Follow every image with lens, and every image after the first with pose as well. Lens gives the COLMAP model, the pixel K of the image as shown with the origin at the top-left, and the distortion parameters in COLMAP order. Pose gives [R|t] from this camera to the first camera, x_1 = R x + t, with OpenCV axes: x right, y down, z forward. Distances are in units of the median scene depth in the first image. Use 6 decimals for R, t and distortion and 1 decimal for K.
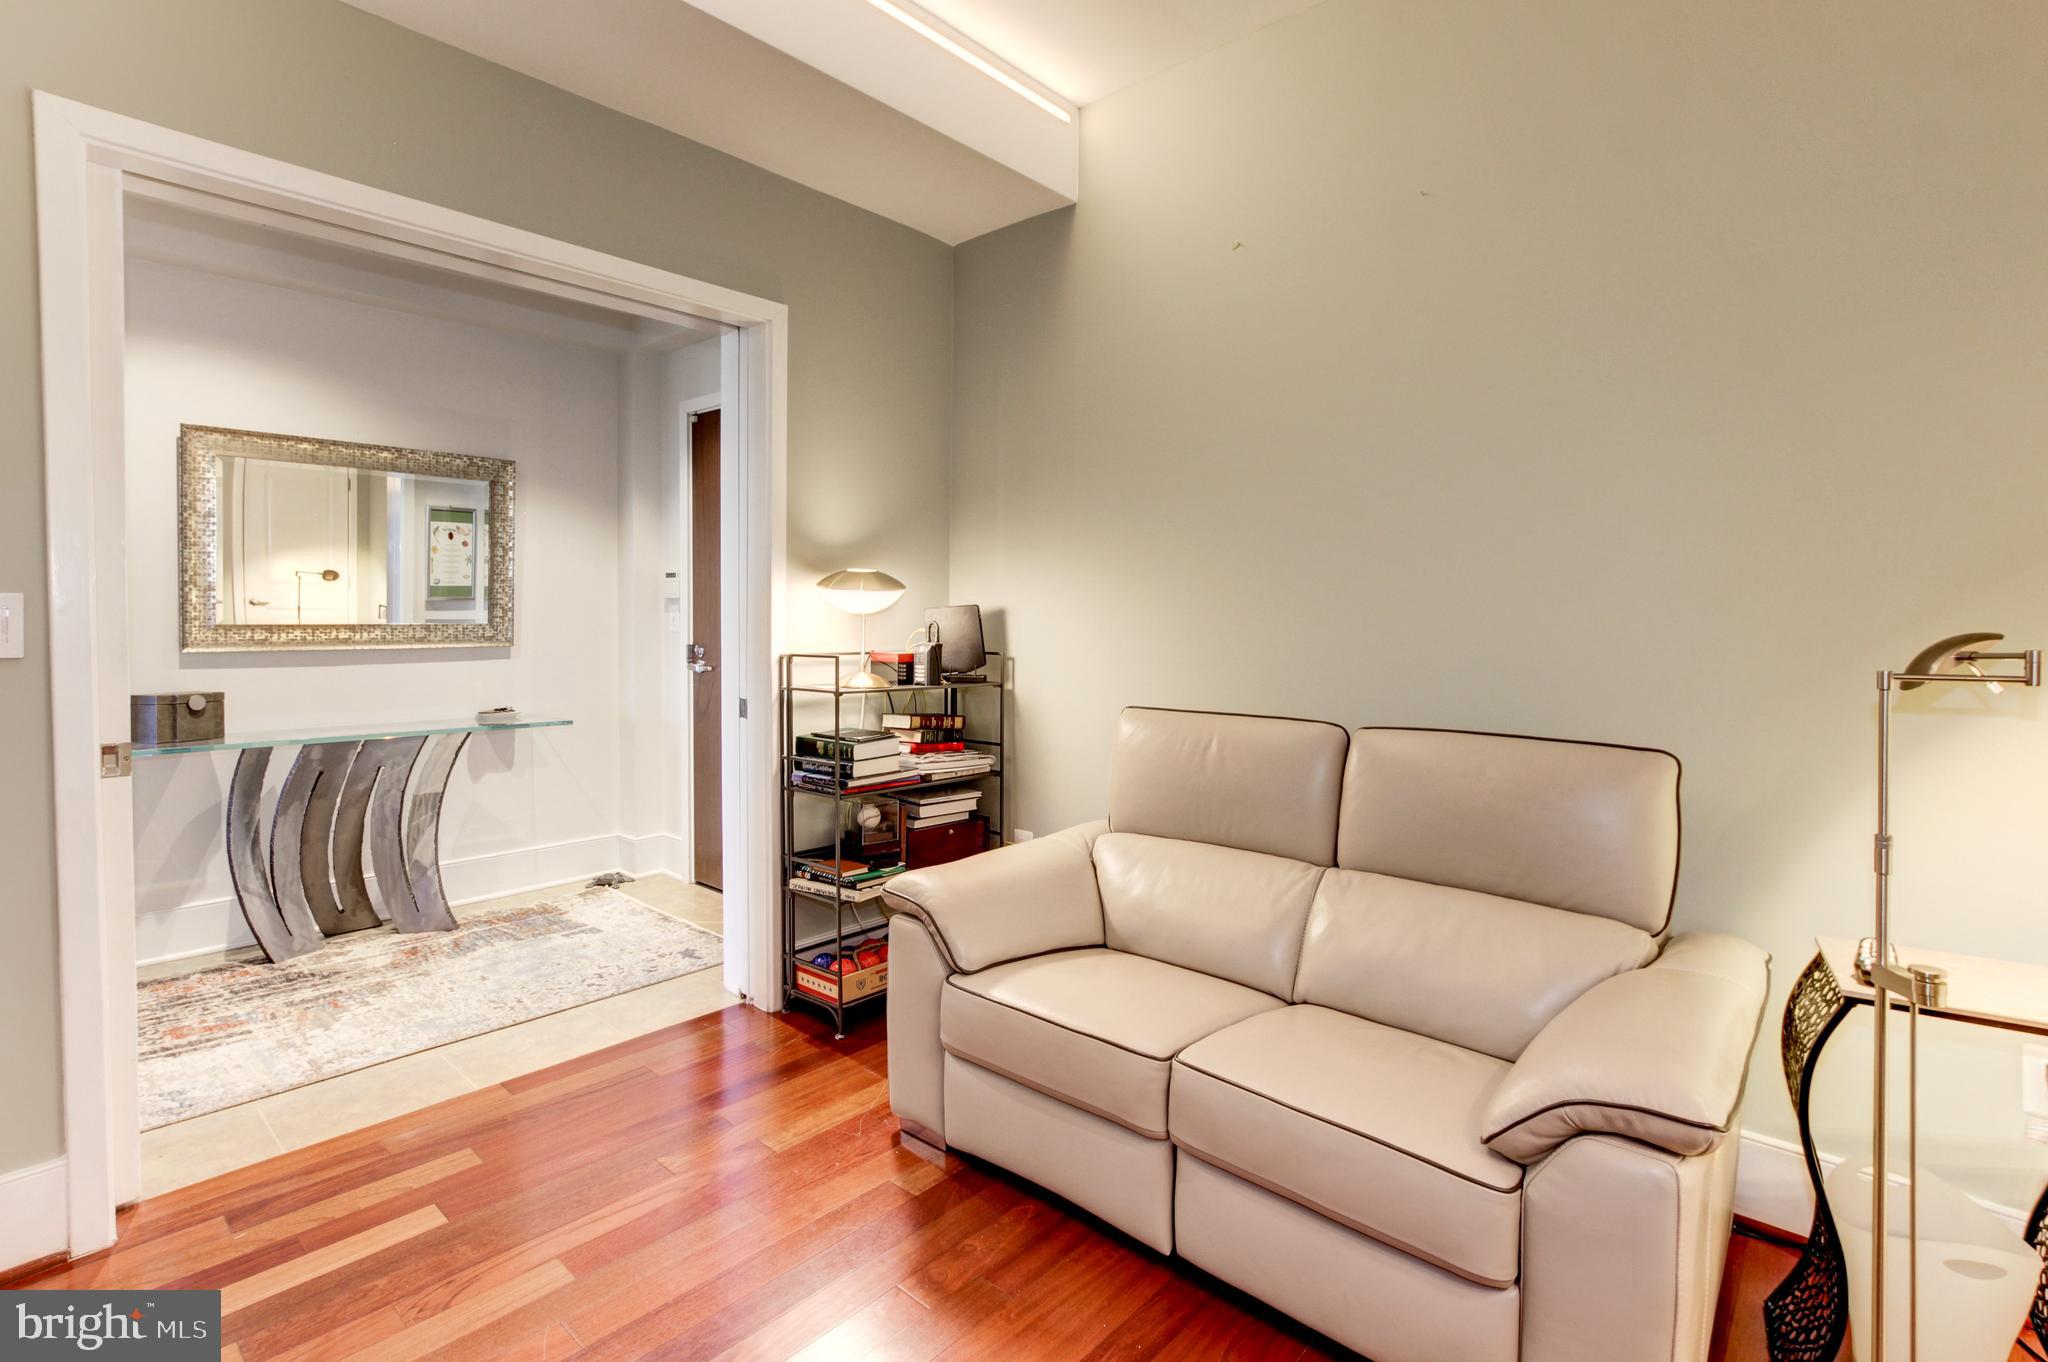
lens RADIAL K [[984.2, 0, 1035.1], [0, 984.2, 637.4], [0, 0, 1]] dist [-0.001175, 0.000262]
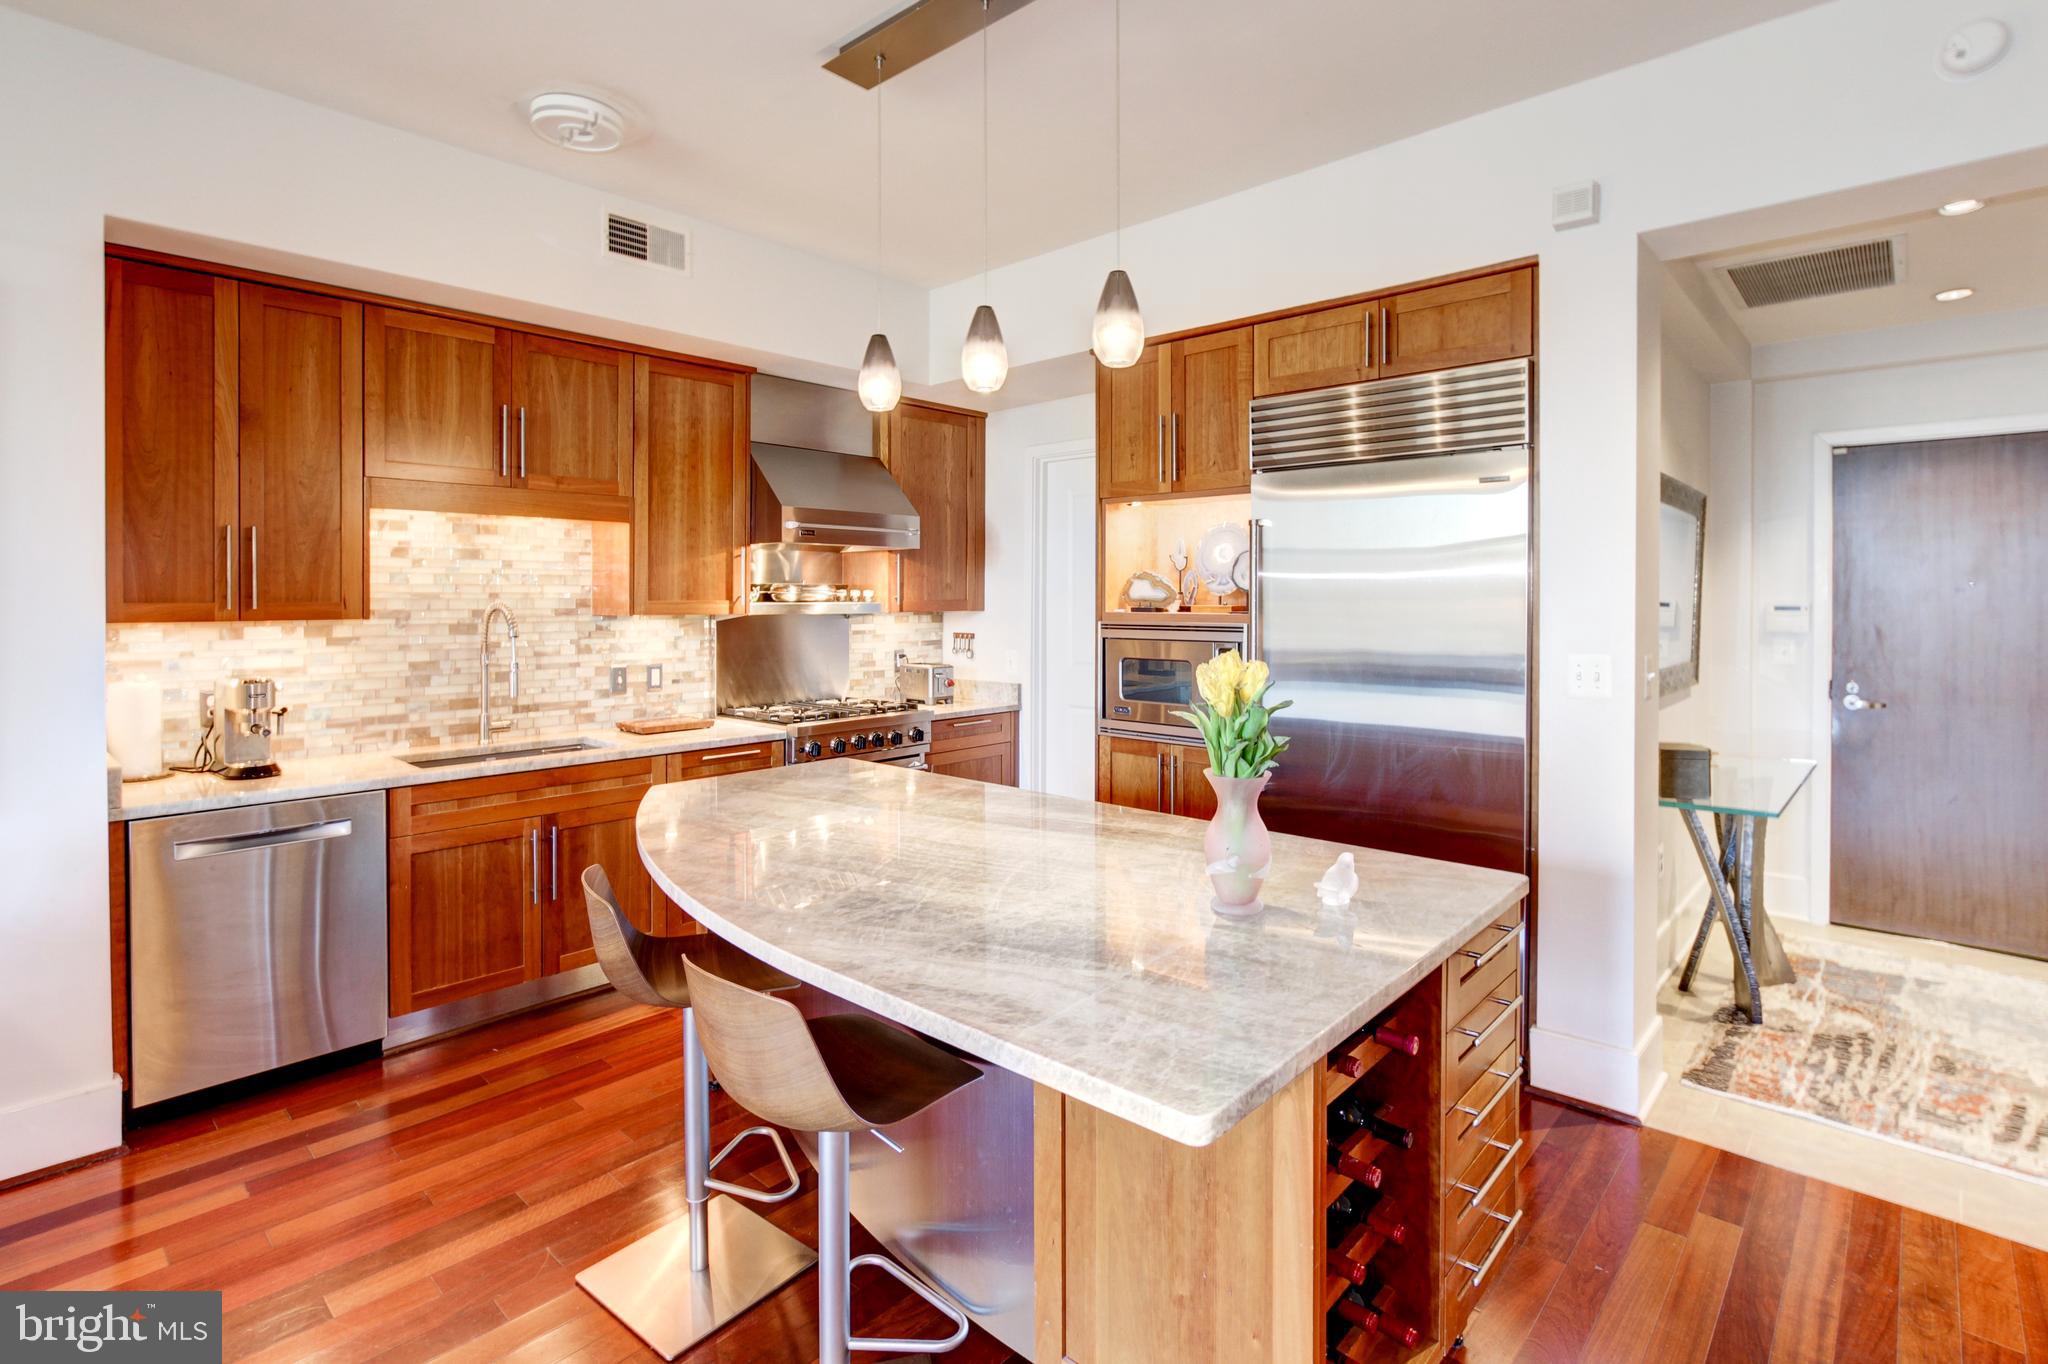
lens RADIAL K [[991.8, 0, 1030.4], [0, 991.8, 602.8], [0, 0, 1]] dist [-0.012774, 0.005806]
pose [[0.999826, -0.010526, -0.015399, -1.513360], [0.010105, 0.999581, -0.027132, -0.068148], [0.015678, 0.026972, 0.999513, -0.000083]]
